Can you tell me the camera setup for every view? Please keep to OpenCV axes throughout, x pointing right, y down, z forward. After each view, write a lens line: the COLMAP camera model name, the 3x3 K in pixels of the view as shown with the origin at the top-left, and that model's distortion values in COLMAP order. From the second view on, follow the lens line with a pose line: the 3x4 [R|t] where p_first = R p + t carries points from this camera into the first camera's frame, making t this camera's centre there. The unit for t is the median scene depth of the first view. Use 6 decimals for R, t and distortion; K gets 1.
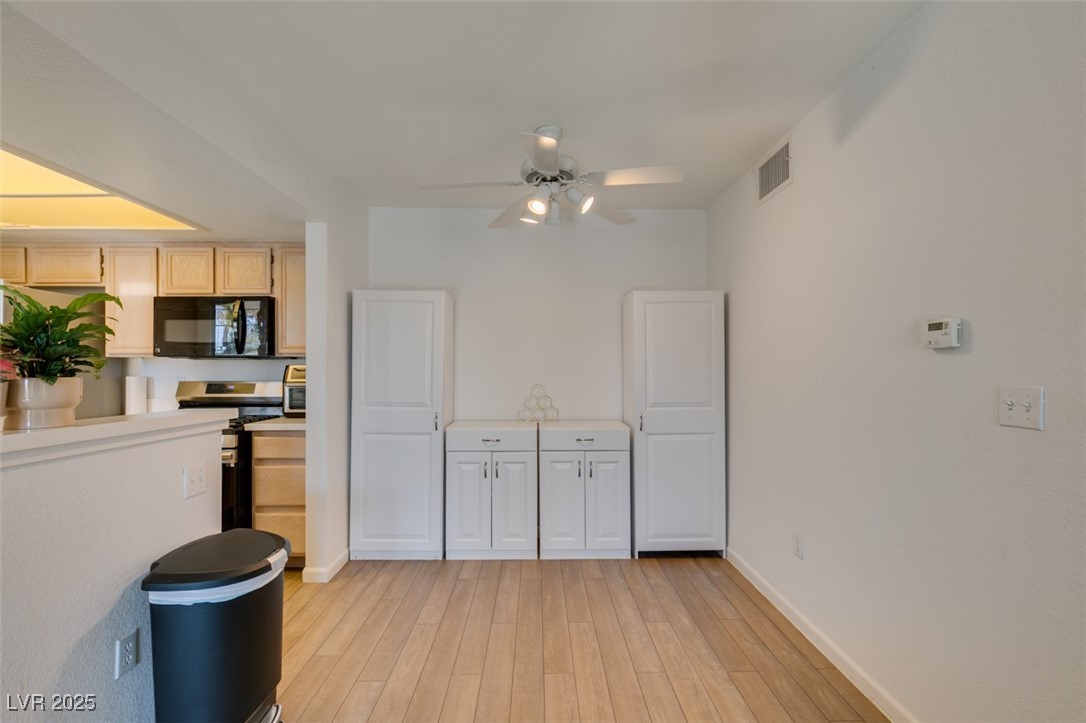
lens RADIAL K [[487.2, 0, 541.2], [0, 487.2, 367.3], [0, 0, 1]] dist [0.002689, 0.000601]
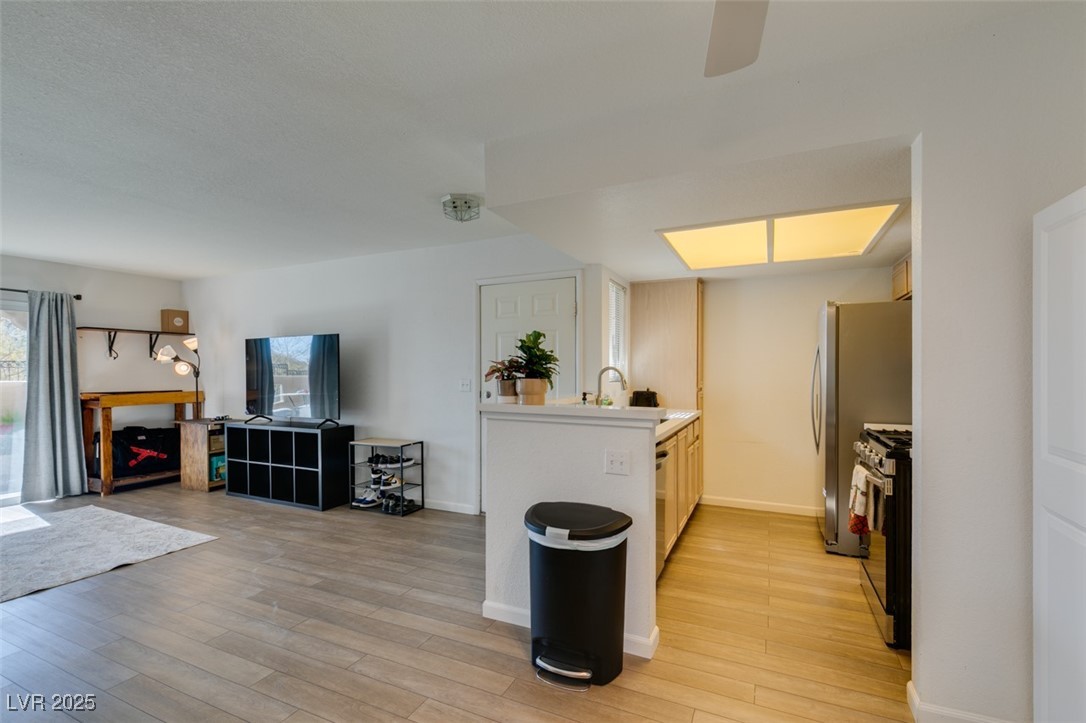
lens RADIAL K [[492.1, 0, 545.1], [0, 492.1, 374.0], [0, 0, 1]] dist [-0.000413, 0.000054]
pose [[-0.426795, 0.001909, -0.904346, 0.268268], [0.003770, 0.999993, 0.000331, 0.001744], [0.904341, -0.003268, -0.426799, 0.738929]]
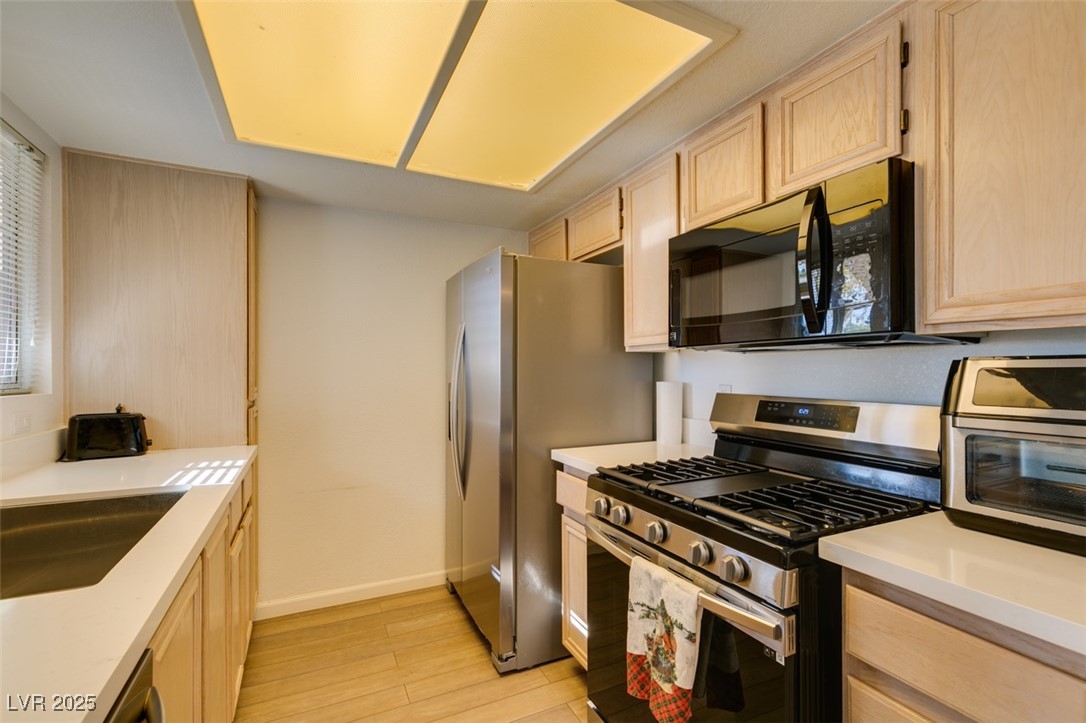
lens RADIAL K [[487.2, 0, 541.2], [0, 487.2, 367.3], [0, 0, 1]] dist [0.002689, 0.000601]
pose [[0.425468, -0.004070, -0.904964, -0.350192], [0.005138, 0.999985, -0.002082, -0.000025], [0.904959, -0.003764, 0.425482, 0.621523]]
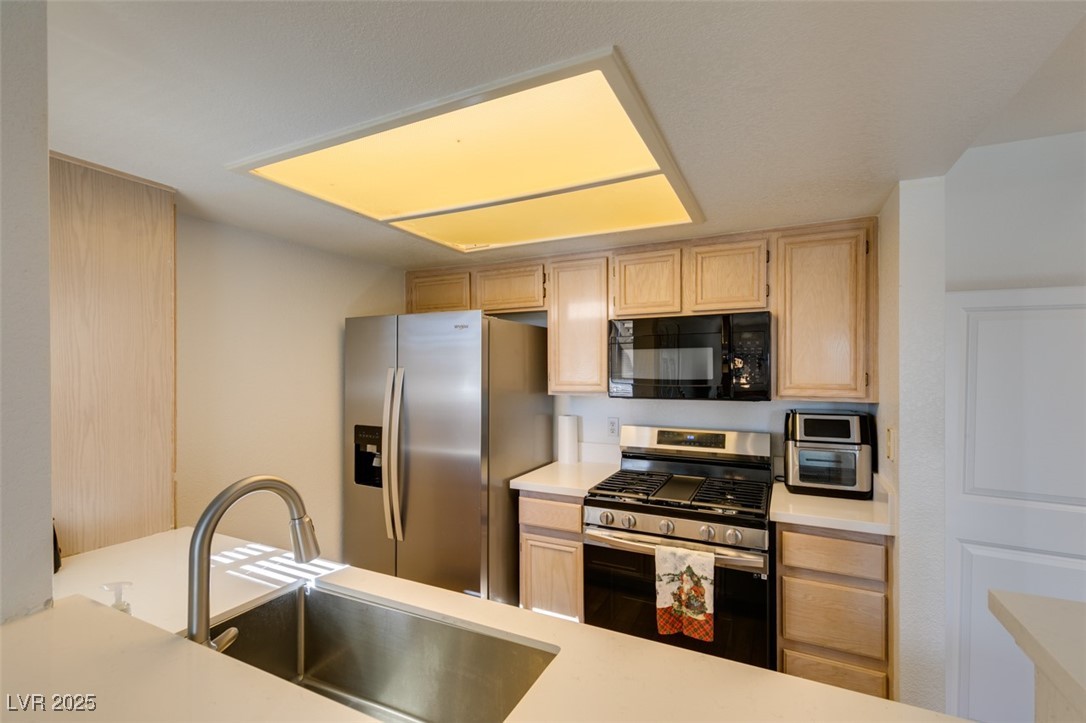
lens RADIAL K [[487.2, 0, 541.2], [0, 487.2, 367.3], [0, 0, 1]] dist [0.002689, 0.000601]
pose [[0.891975, -0.003472, -0.452071, -0.528499], [0.004163, 0.999991, 0.000533, -0.069192], [0.452065, -0.002358, 0.891982, 0.254918]]
